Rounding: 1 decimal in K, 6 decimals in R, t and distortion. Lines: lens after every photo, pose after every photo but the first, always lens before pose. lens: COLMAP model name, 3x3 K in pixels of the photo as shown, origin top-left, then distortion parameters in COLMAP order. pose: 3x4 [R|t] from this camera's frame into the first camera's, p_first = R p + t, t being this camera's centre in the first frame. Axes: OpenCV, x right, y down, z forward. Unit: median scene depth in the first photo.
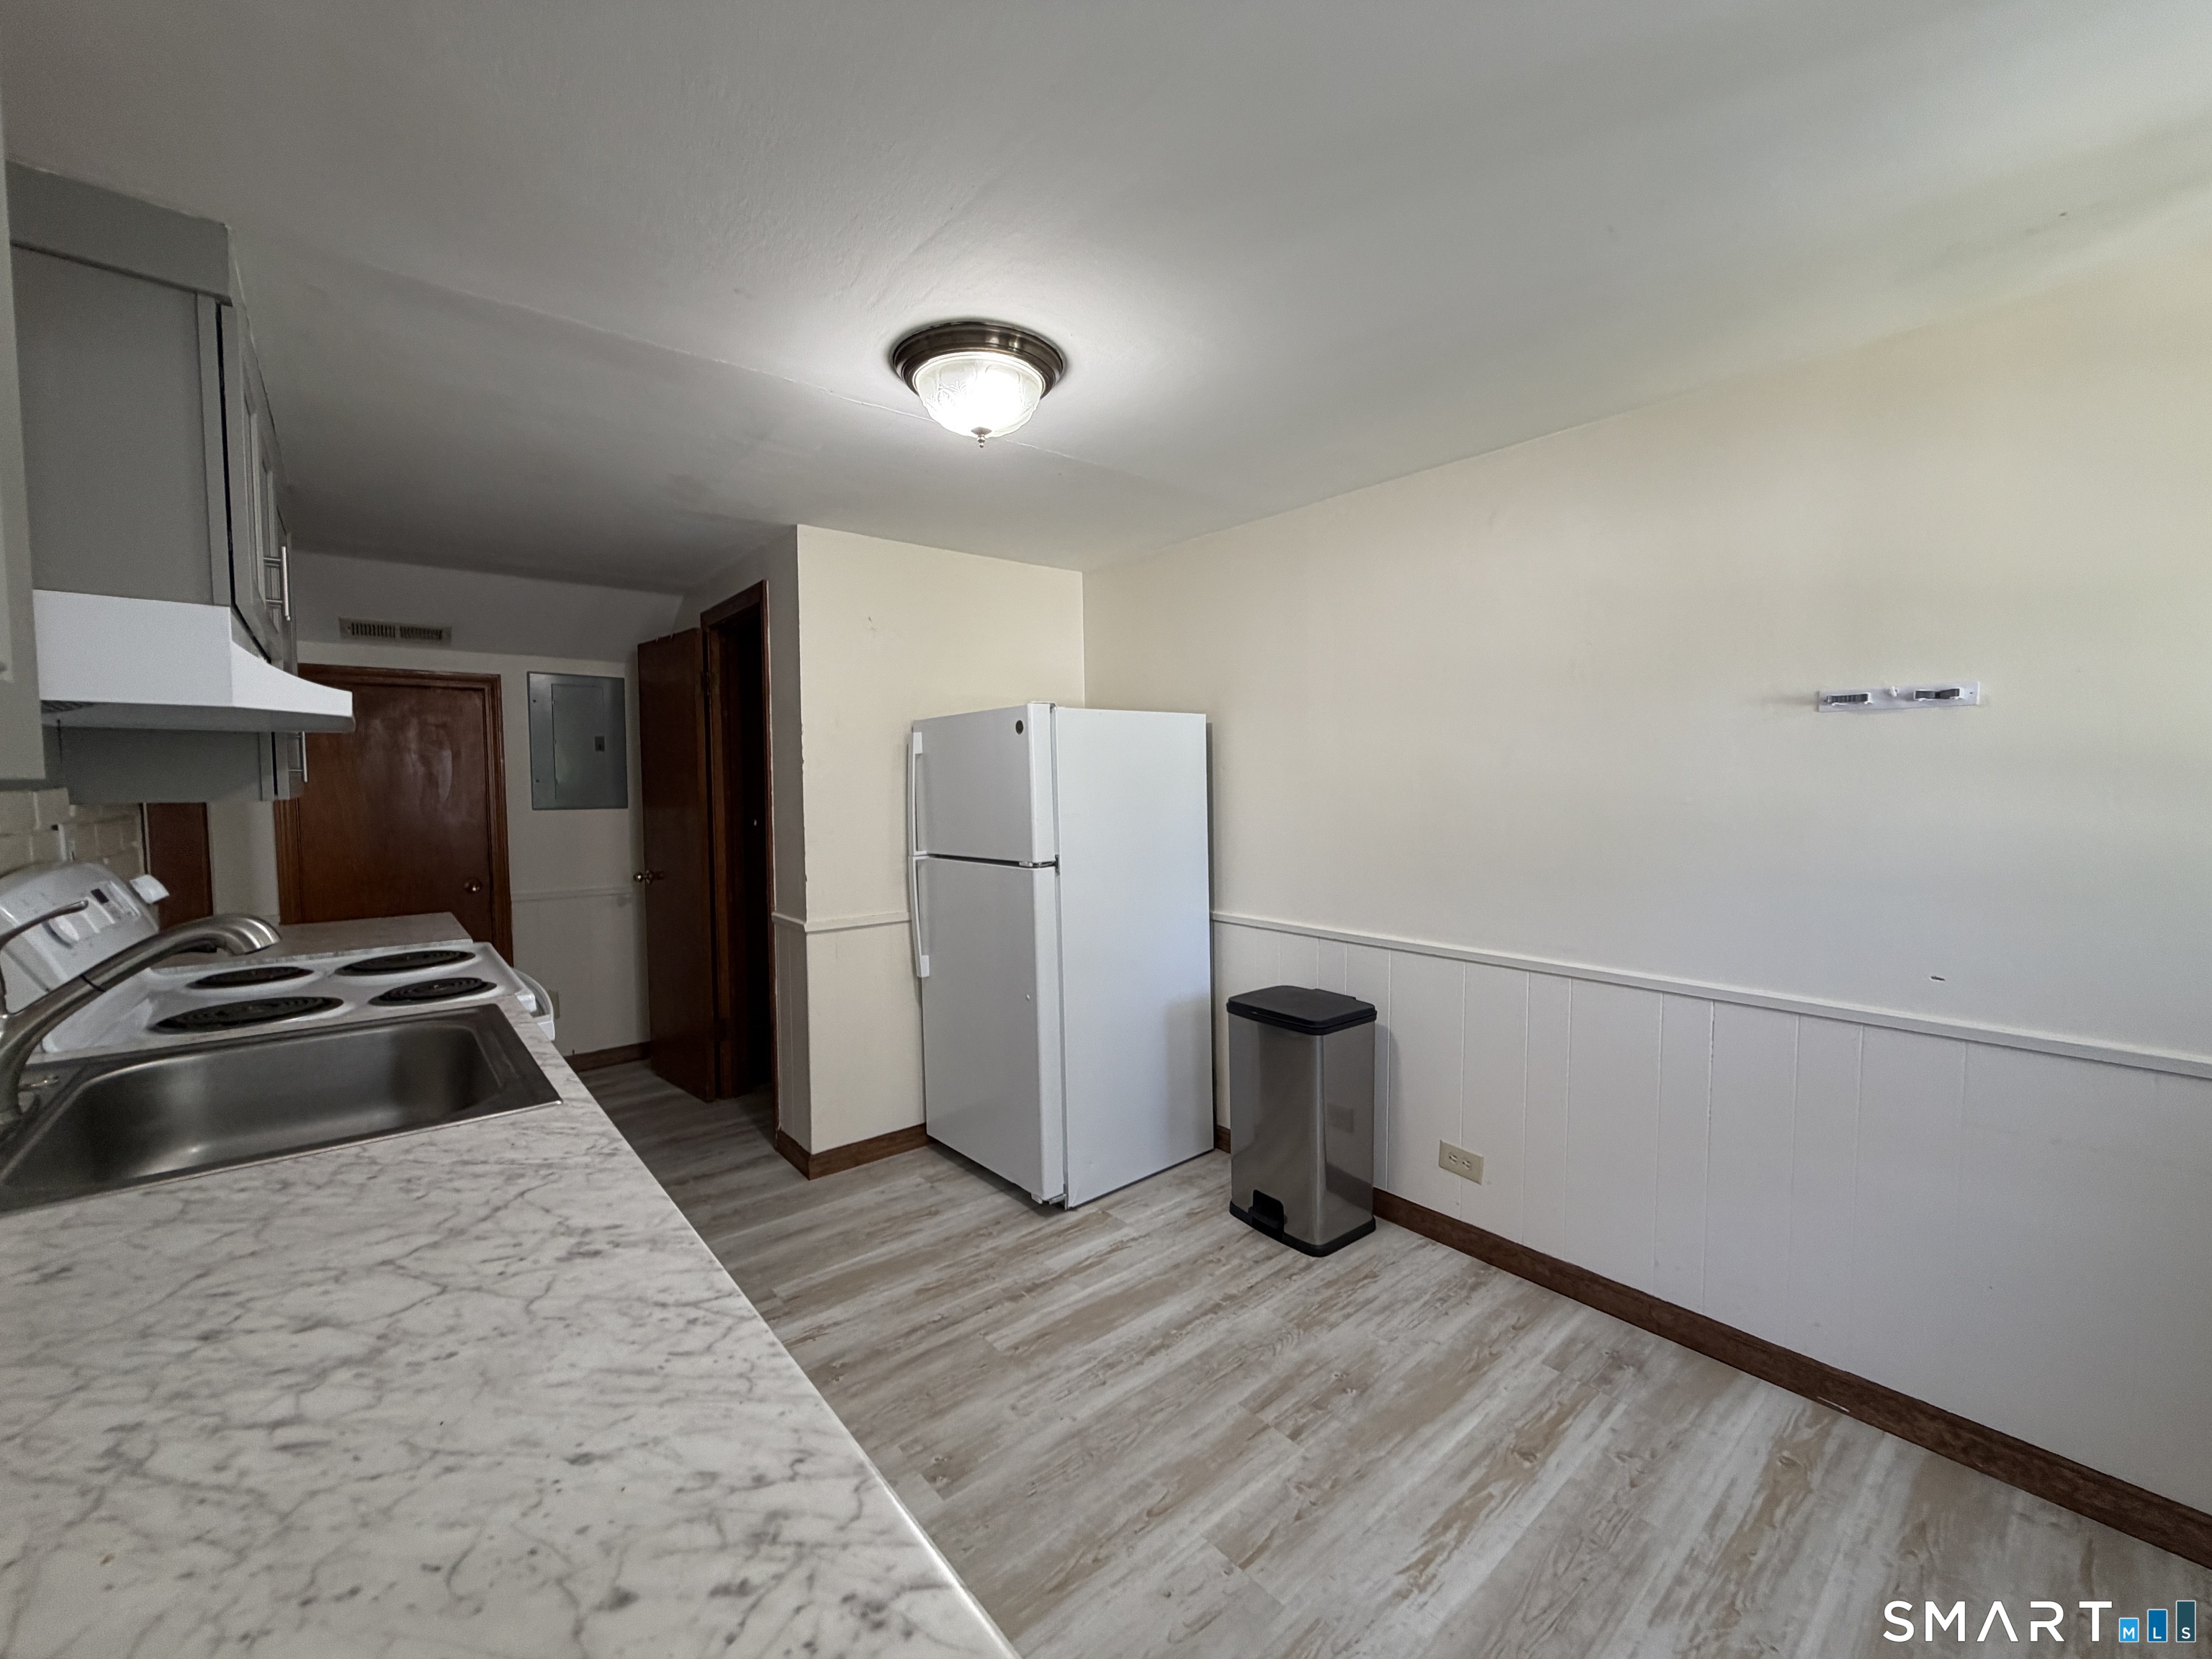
lens RADIAL K [[886.9, 0, 1103.7], [0, 886.9, 825.0], [0, 0, 1]] dist [-0.001006, 0.000480]
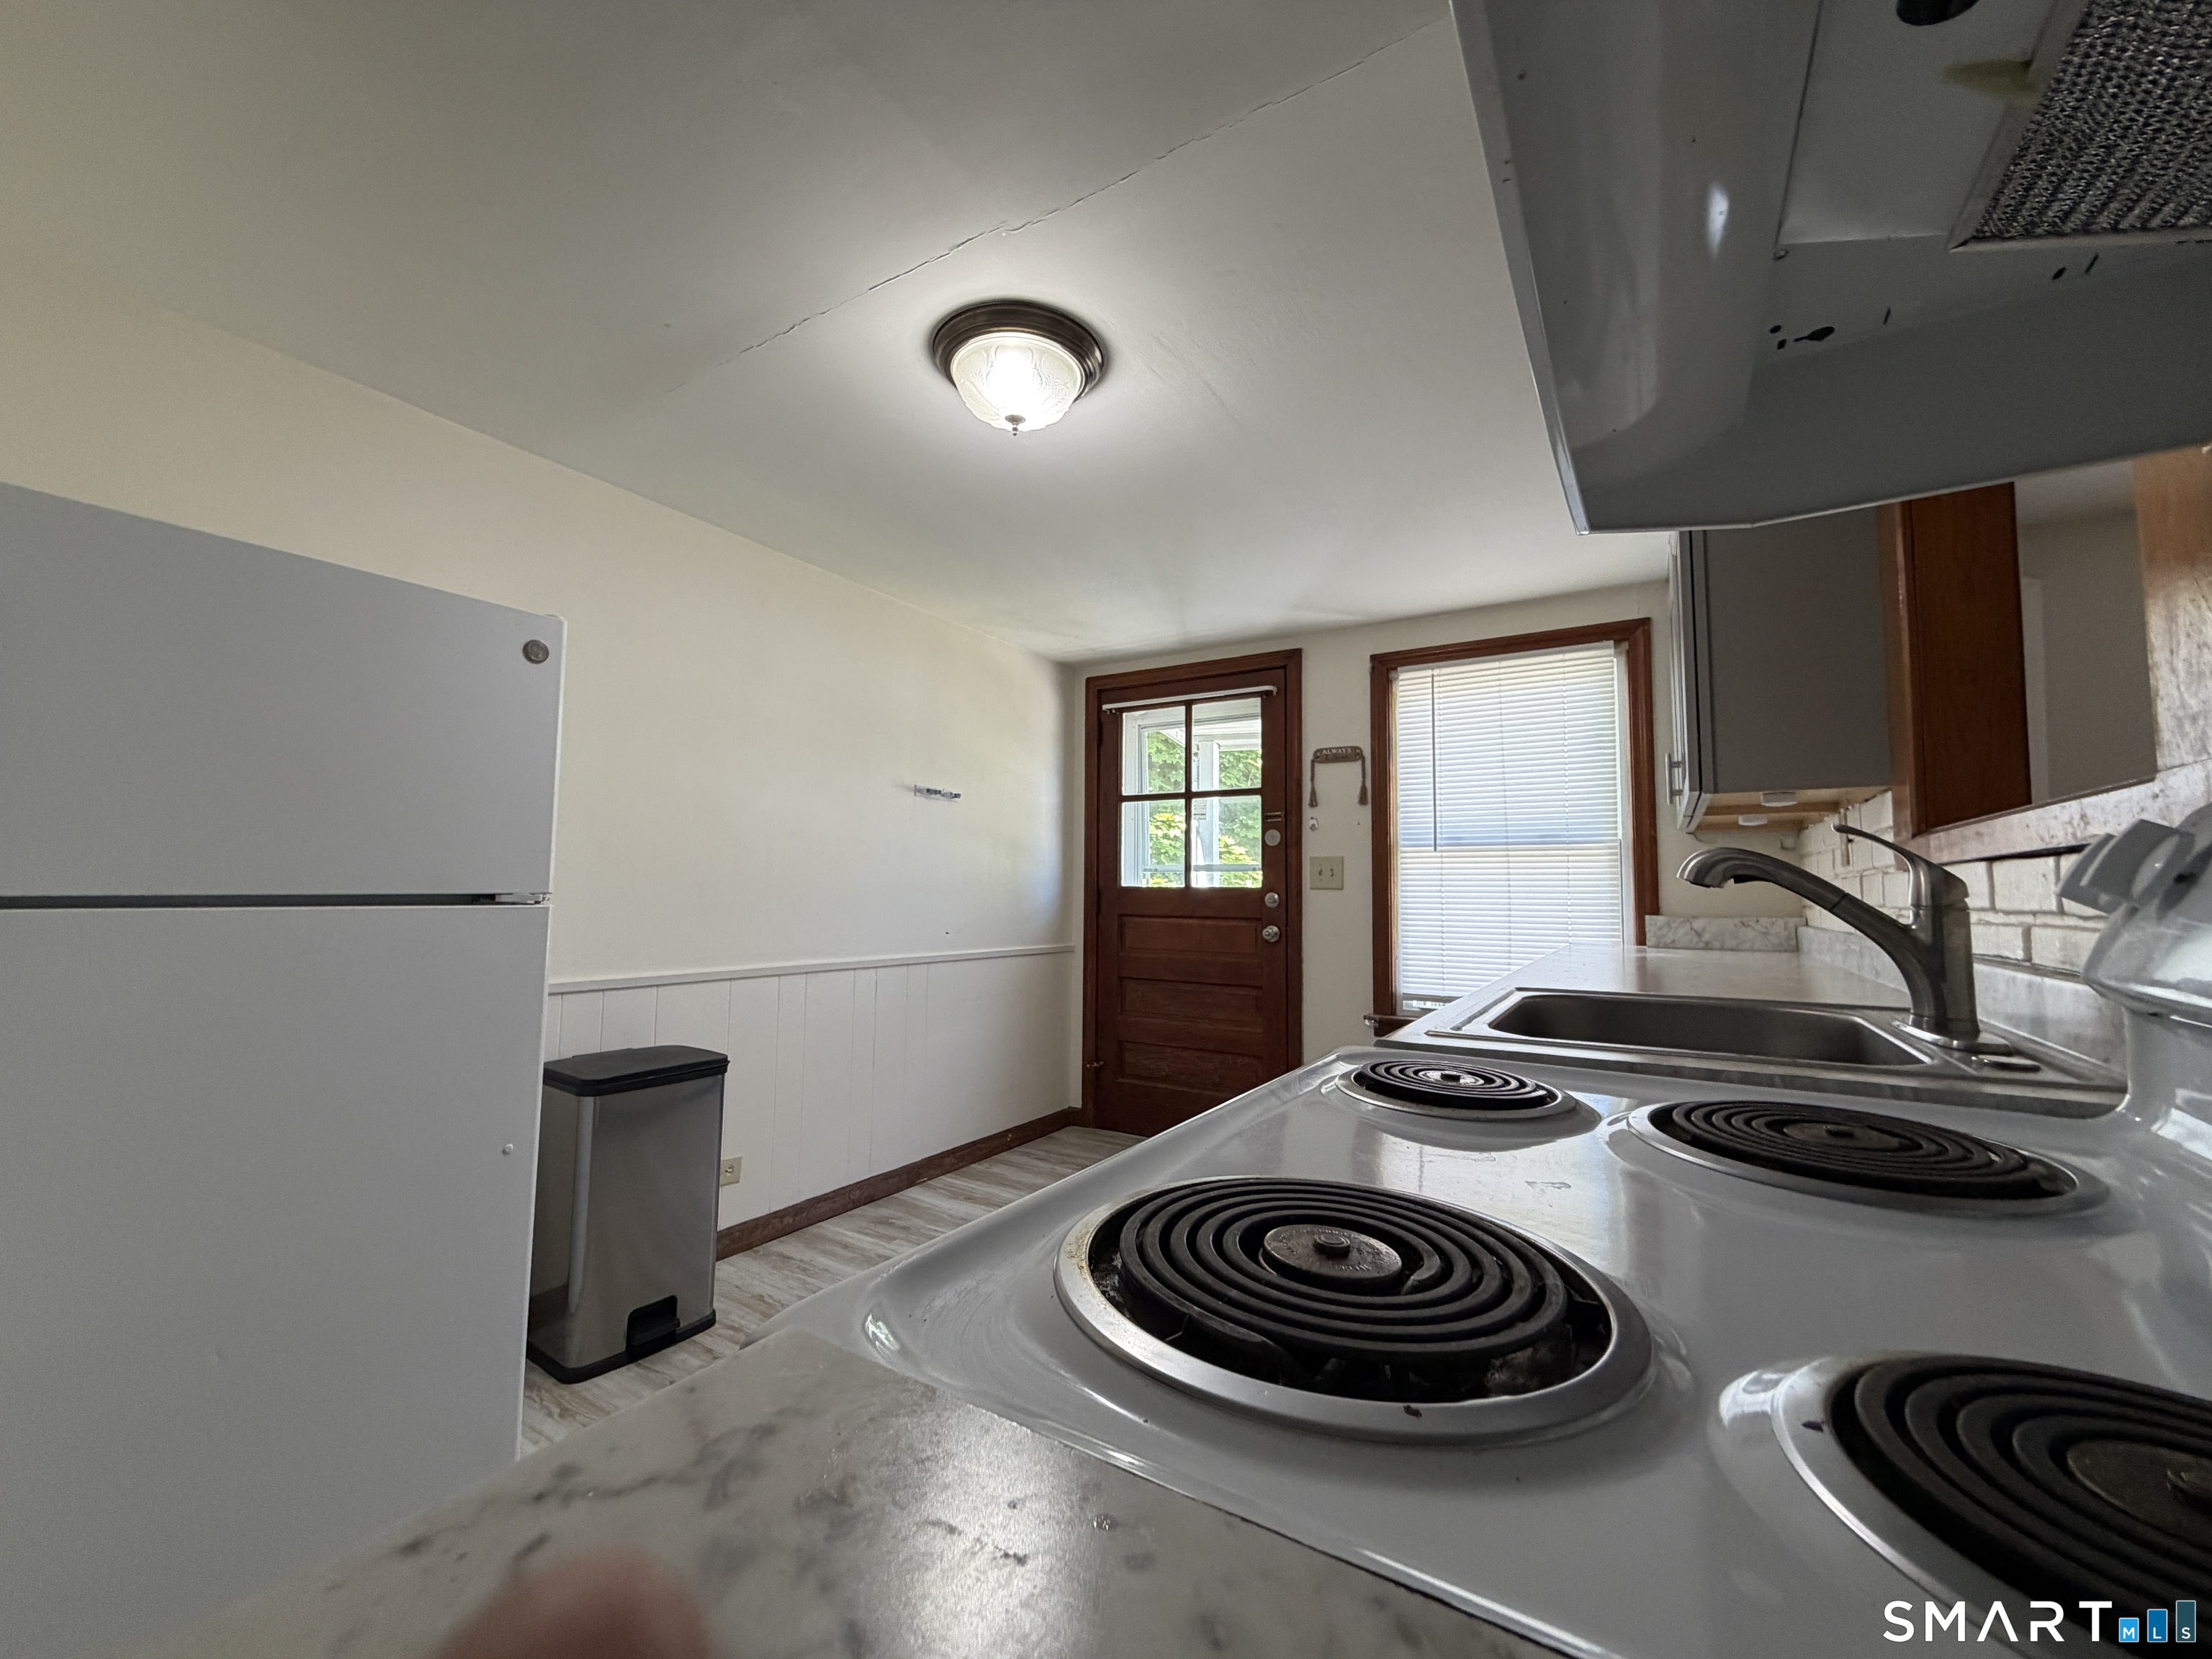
lens RADIAL K [[886.9, 0, 1103.2], [0, 886.9, 834.4], [0, 0, 1]] dist [-0.001006, 0.000480]
pose [[-0.306443, 0.065557, 0.949629, -0.895568], [0.033555, 0.997750, -0.058051, 0.059814], [-0.951298, 0.014076, -0.307953, 1.025898]]
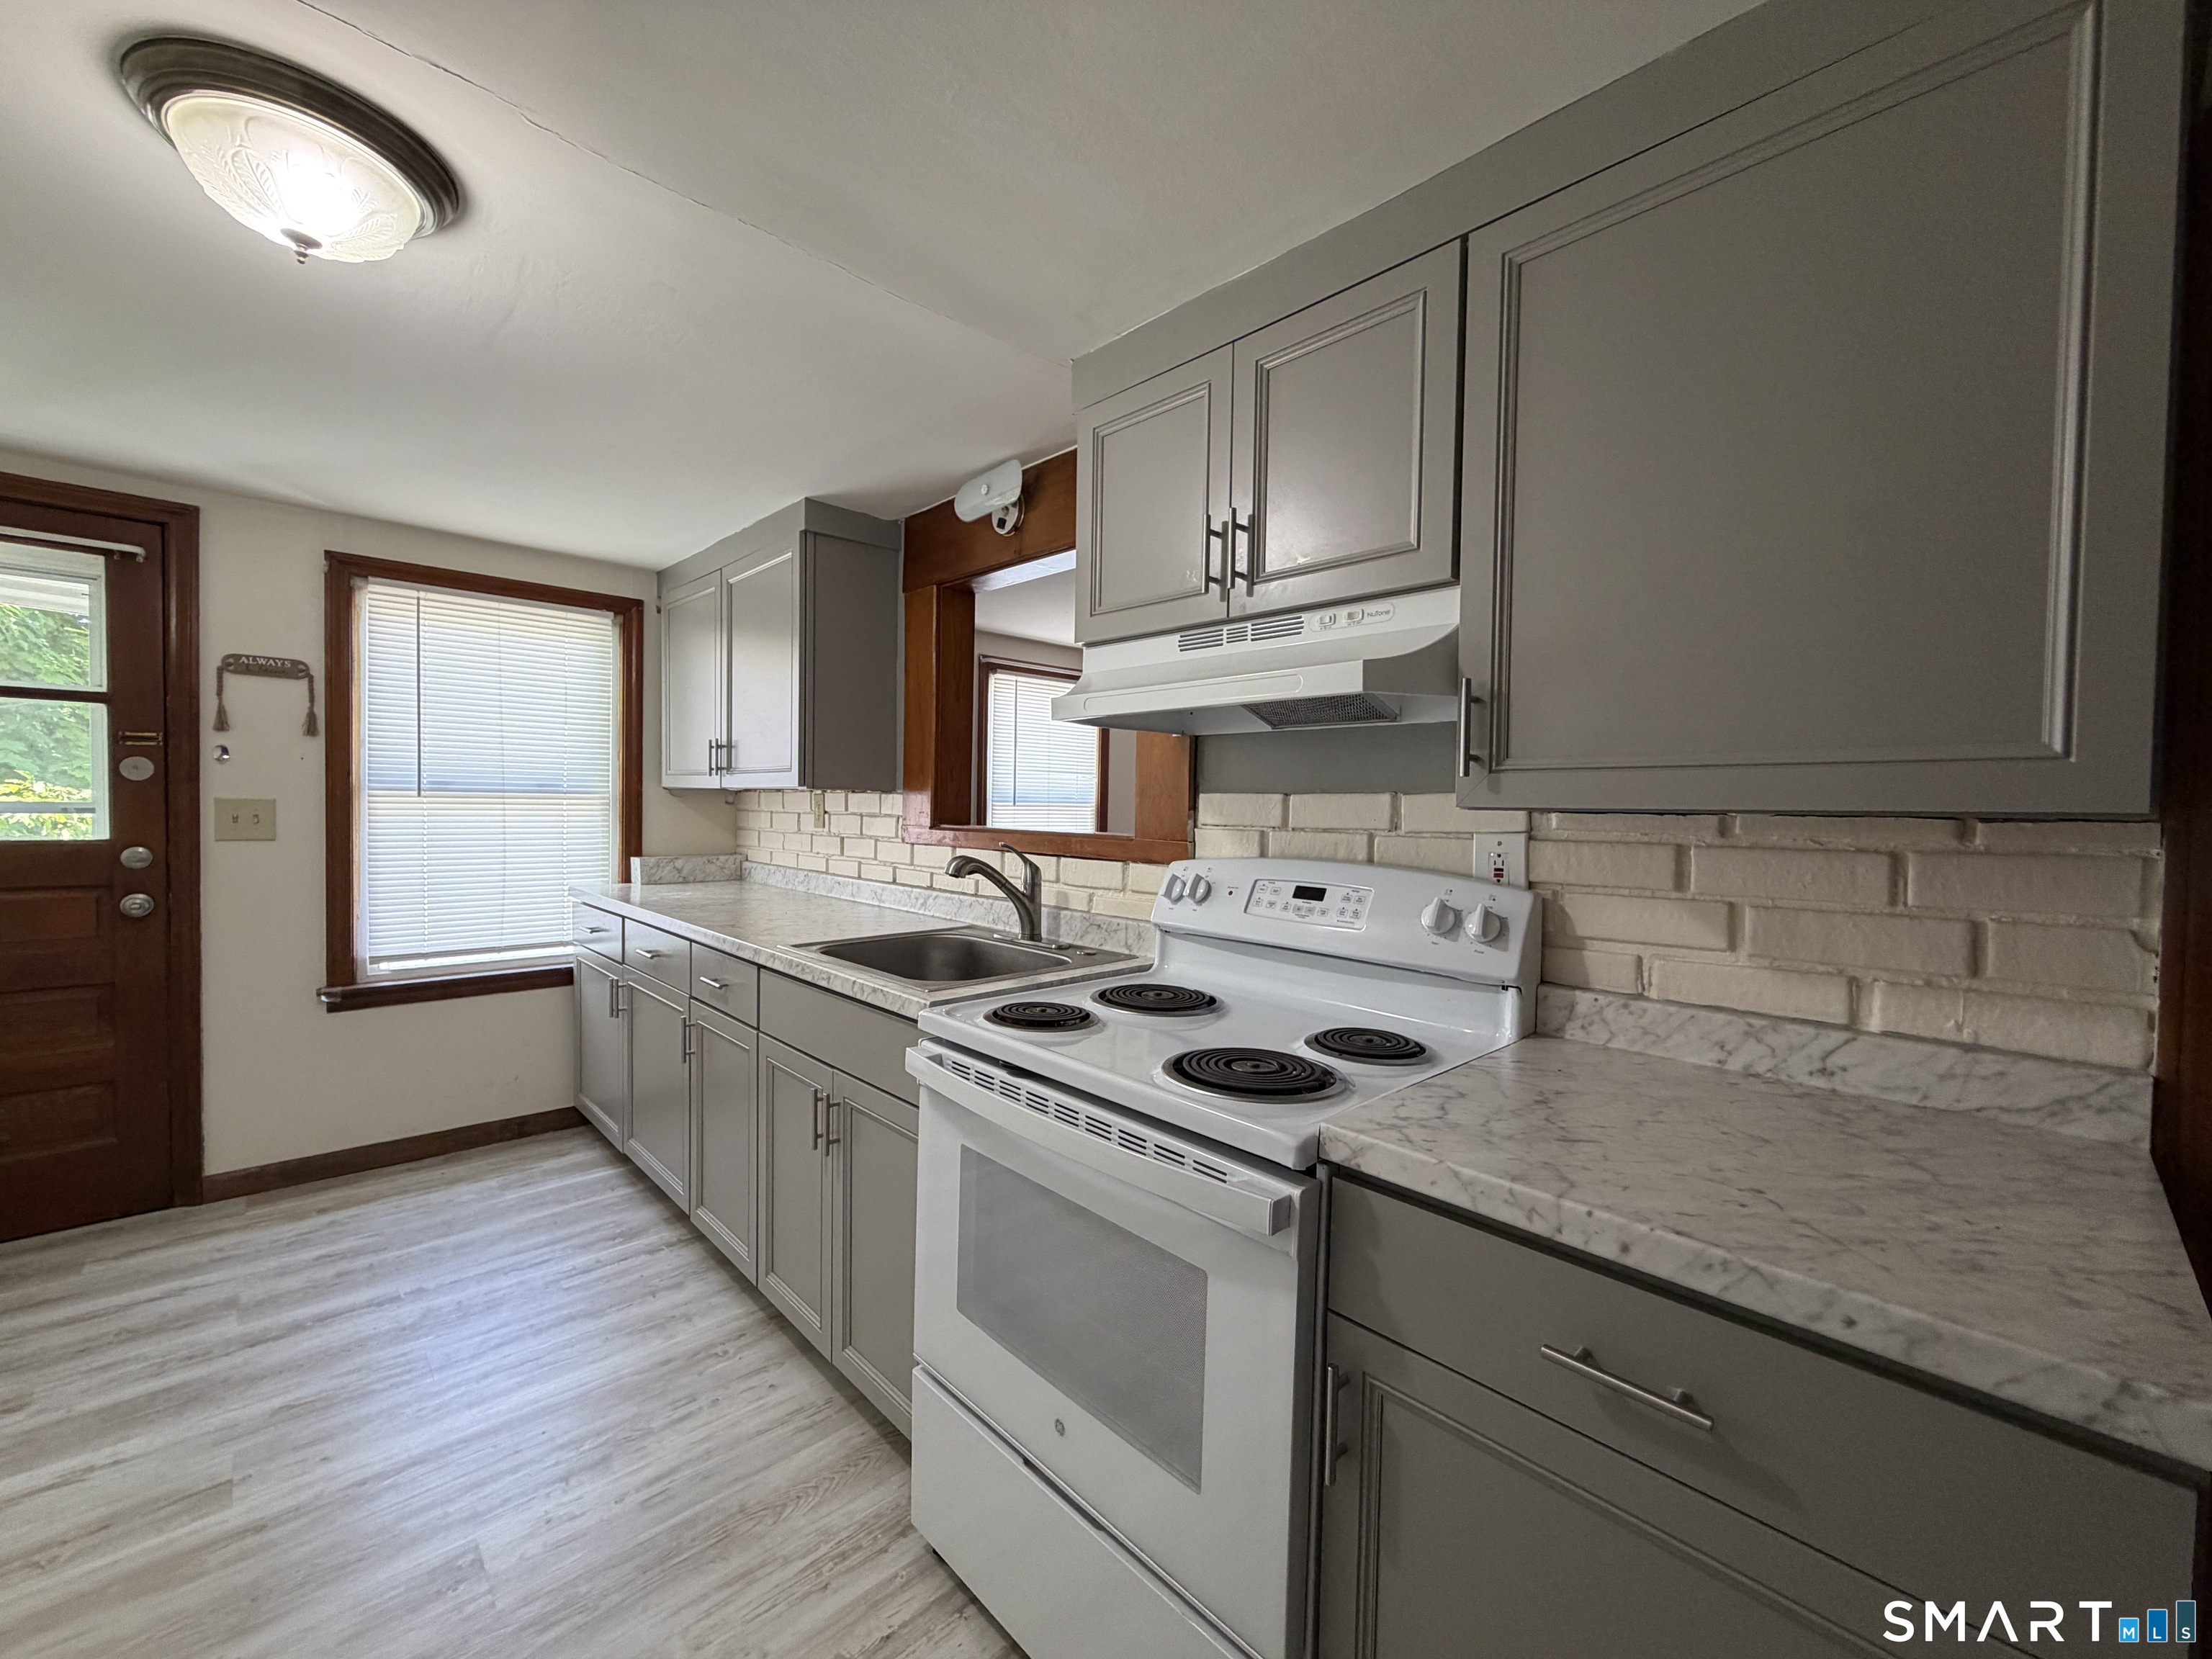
lens RADIAL K [[886.9, 0, 1102.9], [0, 886.9, 826.4], [0, 0, 1]] dist [-0.001006, 0.000480]
pose [[-0.998134, -0.011832, -0.059900, -0.595743], [-0.016052, 0.997386, 0.070453, -0.051148], [0.058910, 0.071283, -0.995715, 1.465944]]
